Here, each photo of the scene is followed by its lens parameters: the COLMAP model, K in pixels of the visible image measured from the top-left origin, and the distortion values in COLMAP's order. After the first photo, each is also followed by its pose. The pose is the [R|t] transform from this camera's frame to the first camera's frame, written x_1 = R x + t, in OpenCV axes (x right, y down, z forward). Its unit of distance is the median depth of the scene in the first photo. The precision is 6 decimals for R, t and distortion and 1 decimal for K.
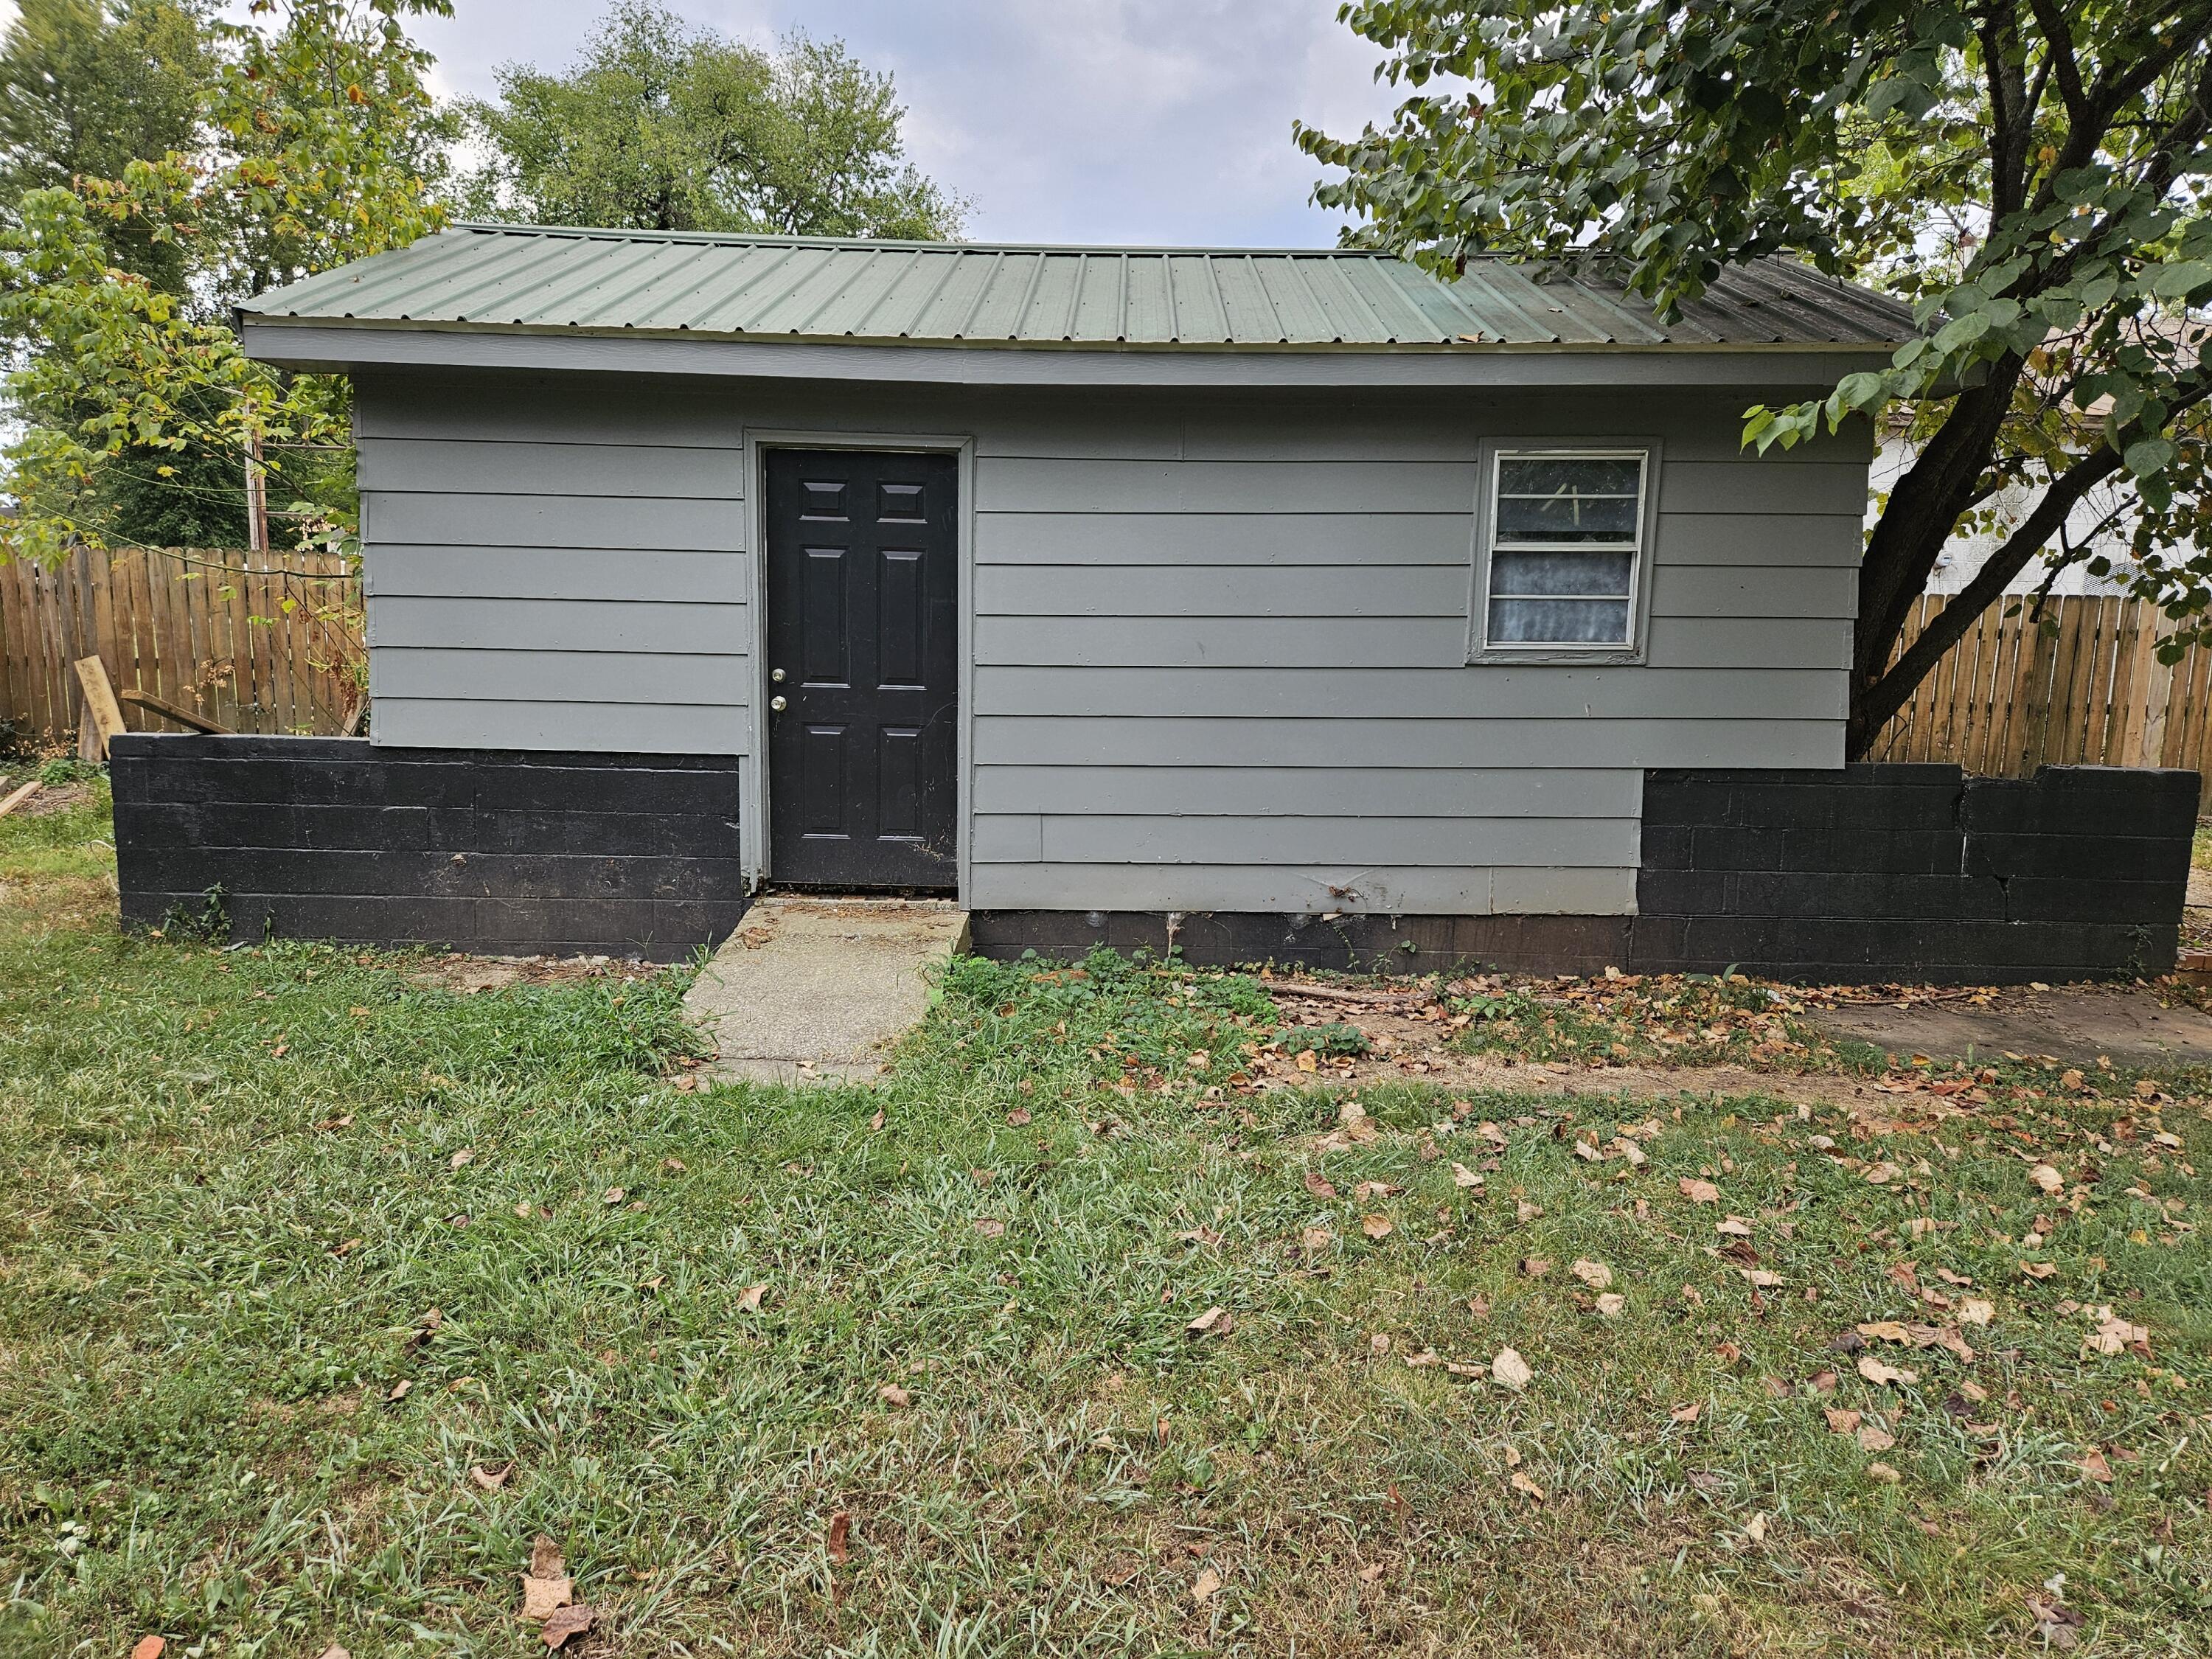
lens RADIAL K [[1475.9, 0, 1103.8], [0, 1475.9, 832.5], [0, 0, 1]] dist [0.070349, -0.055954]
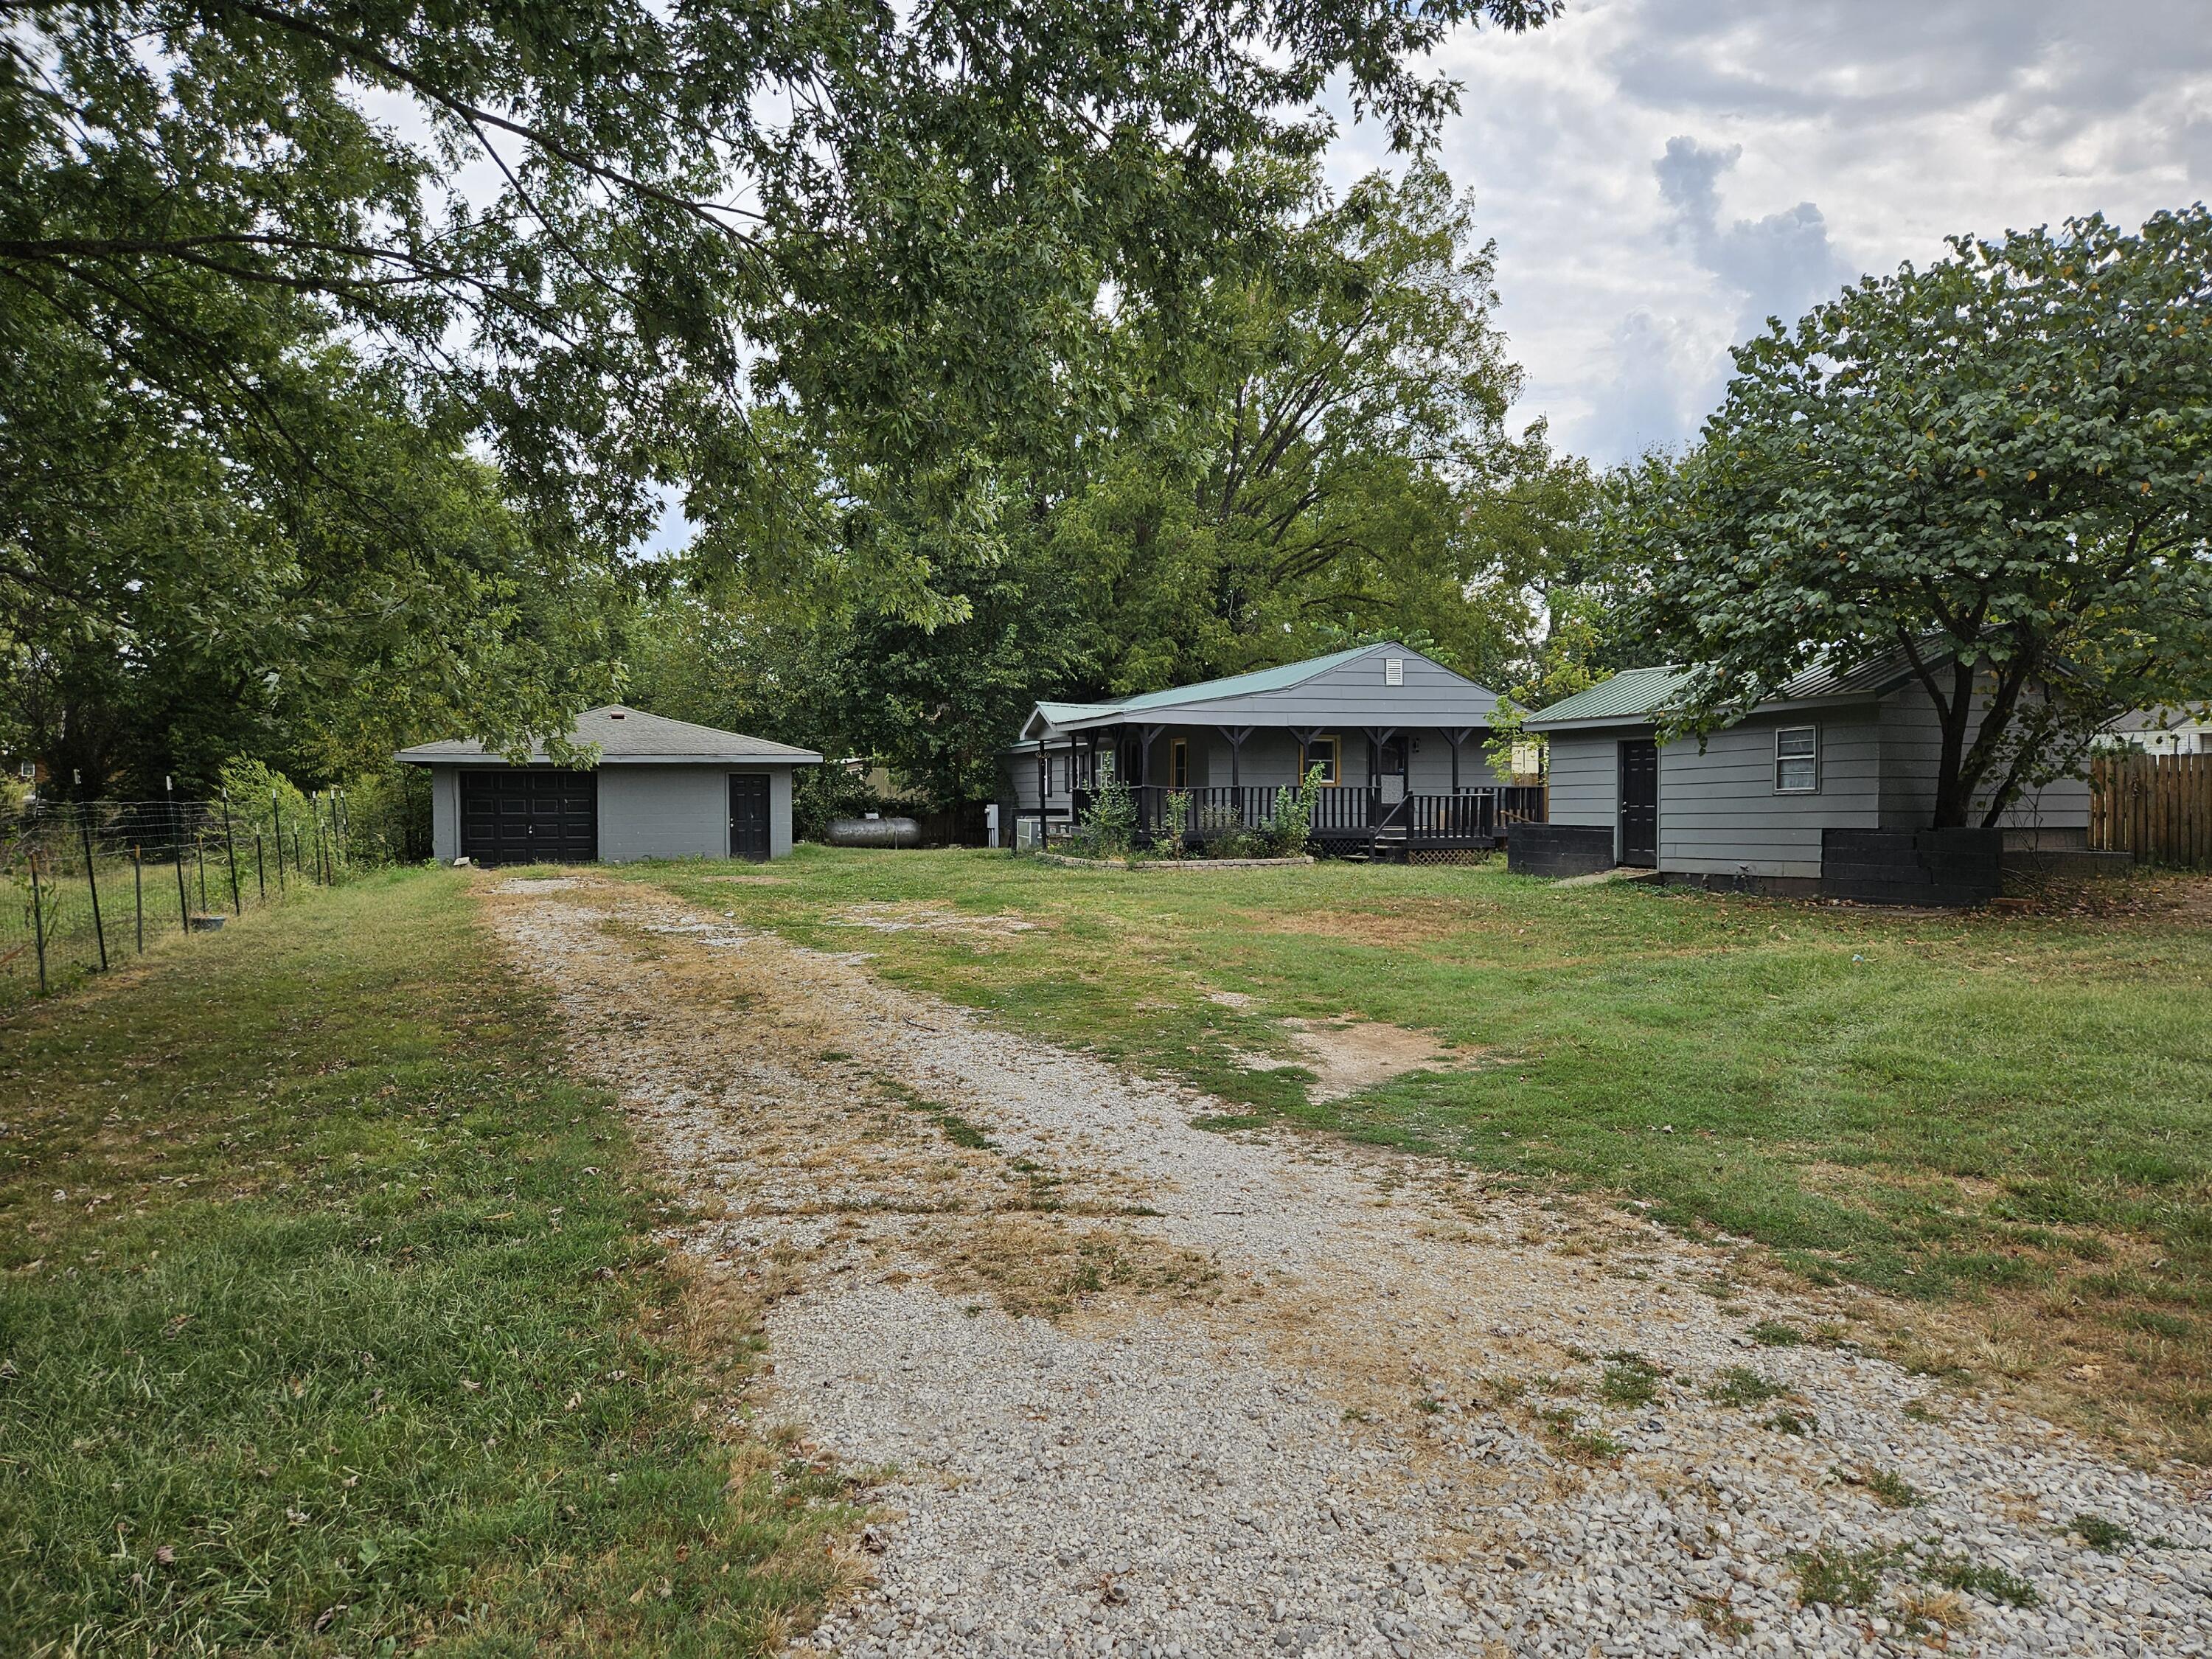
lens RADIAL K [[1475.9, 0, 1117.7], [0, 1475.9, 827.9], [0, 0, 1]] dist [0.070349, -0.055954]
pose [[0.364125, -0.008807, -0.931308, 2.656942], [-0.113494, 0.992083, -0.053756, 0.280714], [0.924409, 0.125272, 0.360243, -1.397064]]
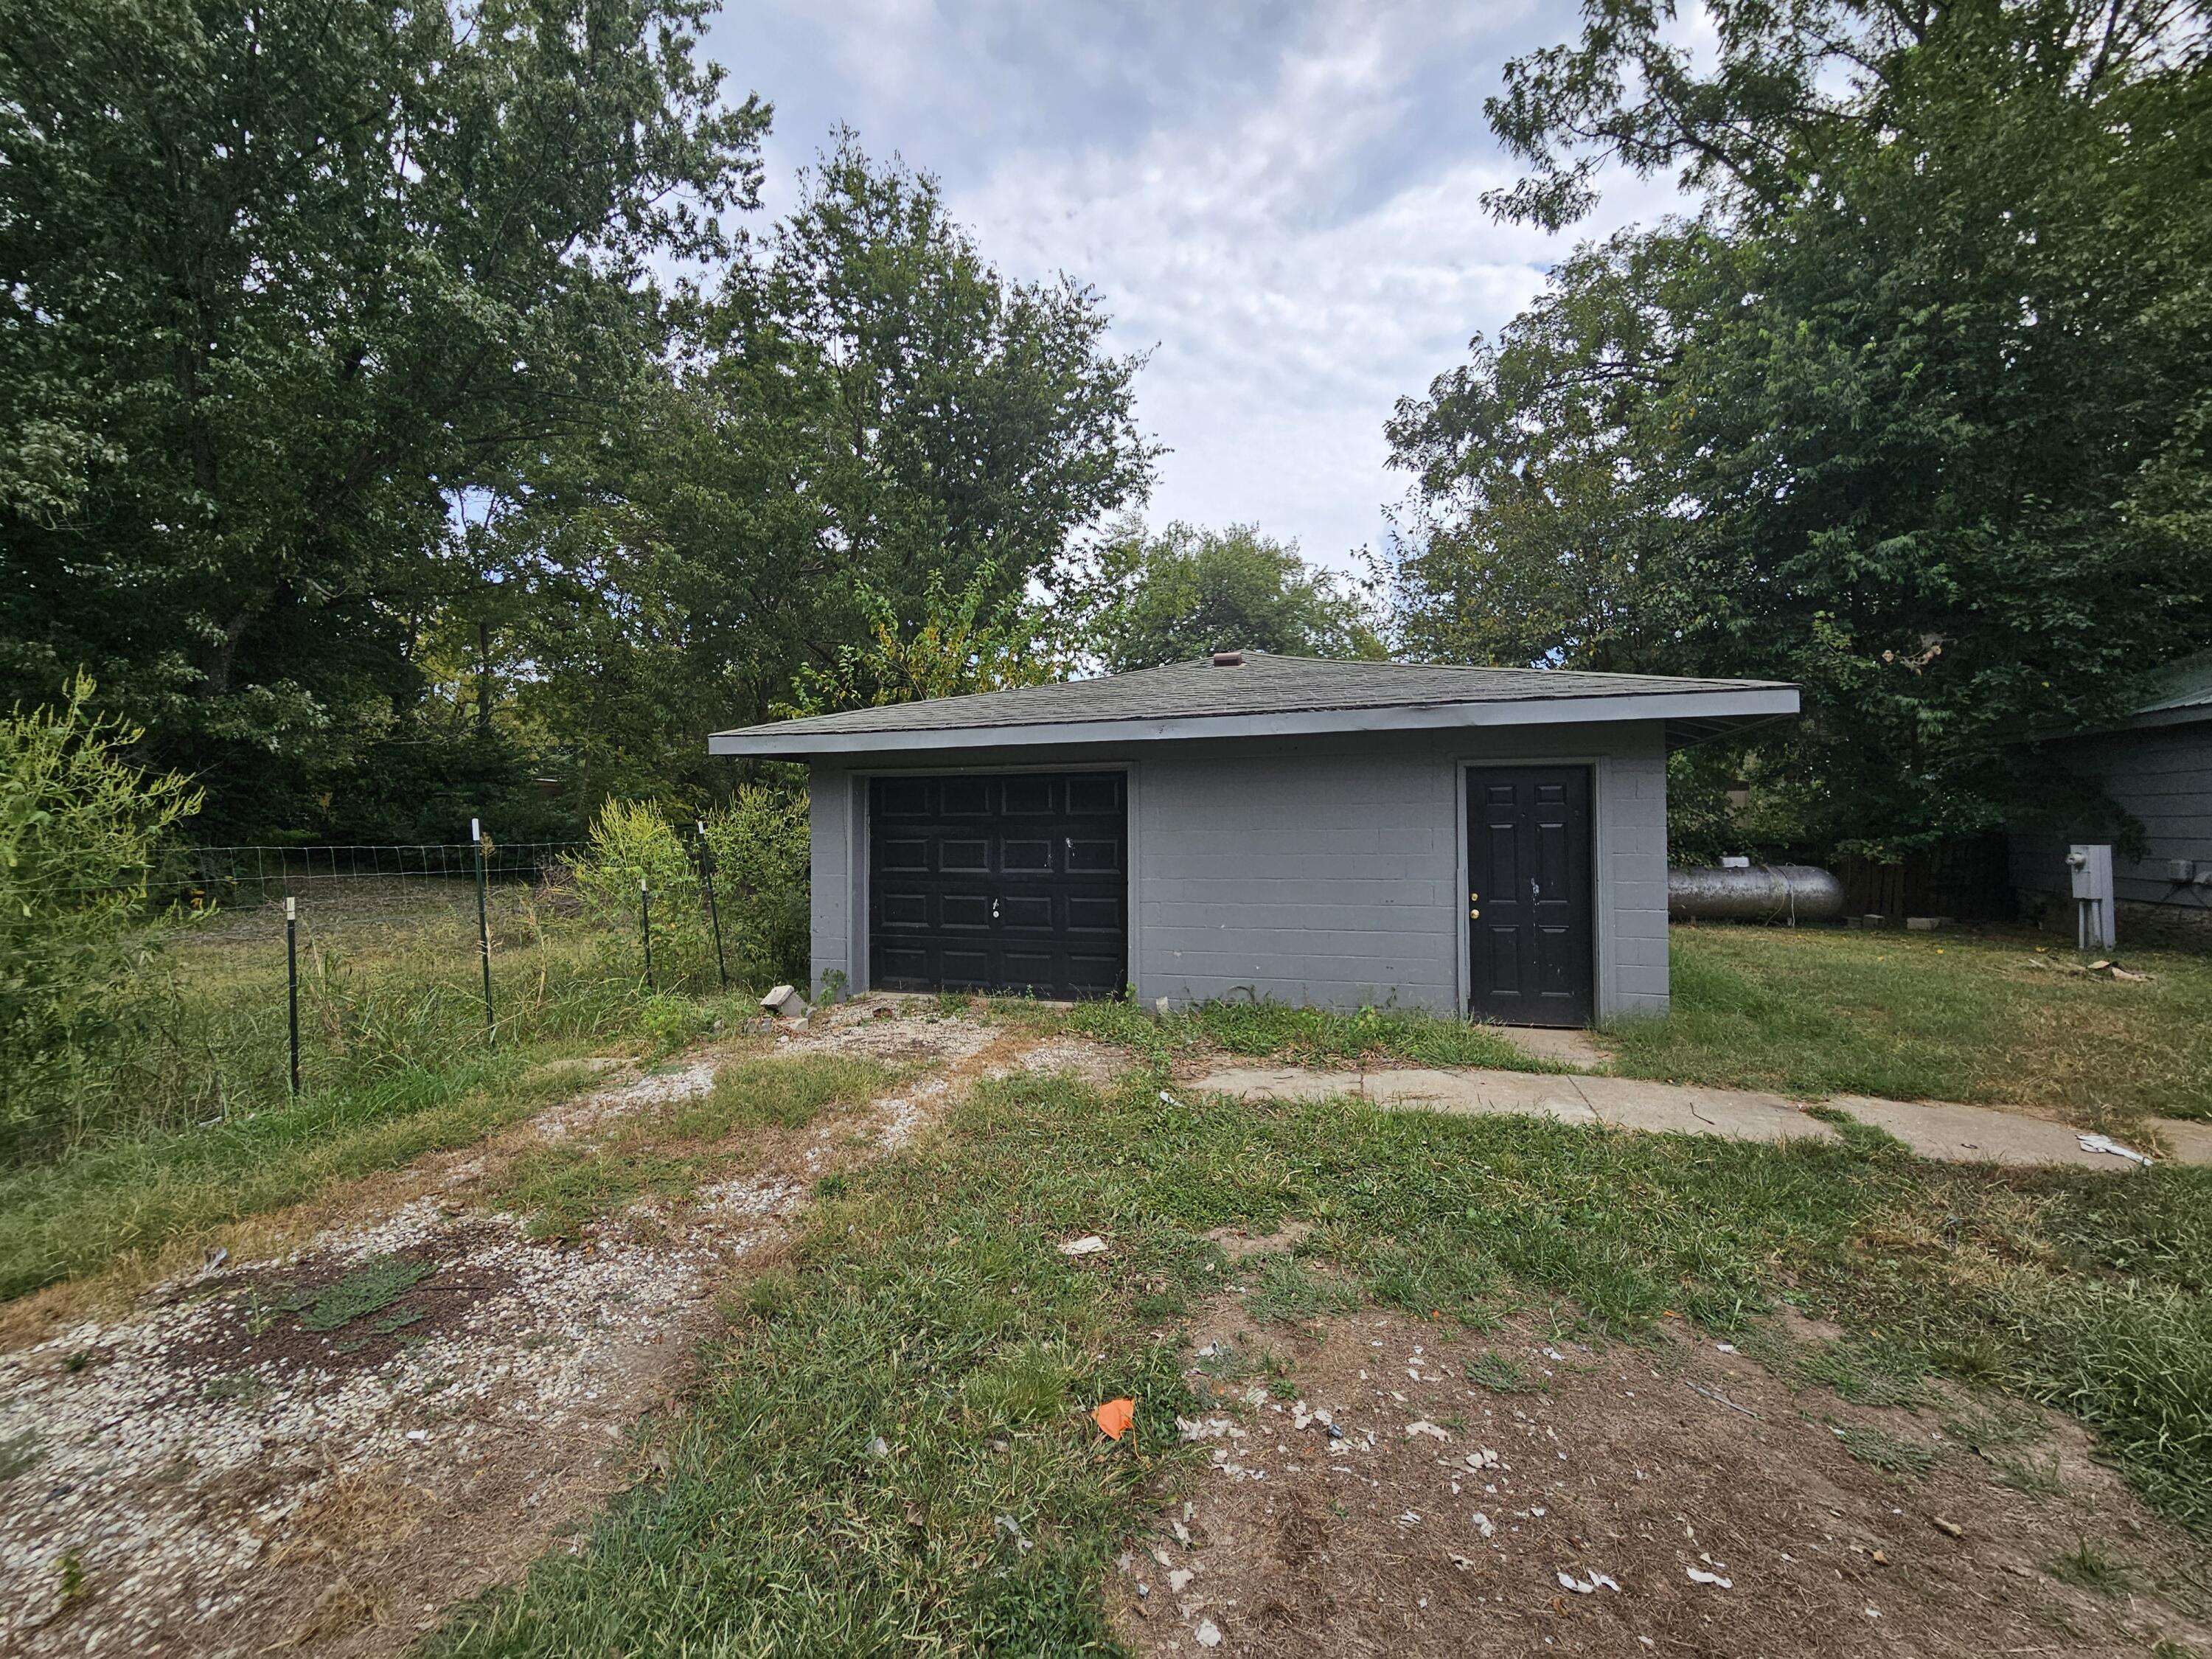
lens RADIAL K [[911.5, 0, 1096.5], [0, 911.5, 811.1], [0, 0, 1]] dist [0.001159, -0.000945]
pose [[-0.277442, -0.042765, -0.959790, -1.228074], [-0.132655, 0.991145, -0.005816, 0.099696], [0.951540, 0.125708, -0.280658, -0.944751]]
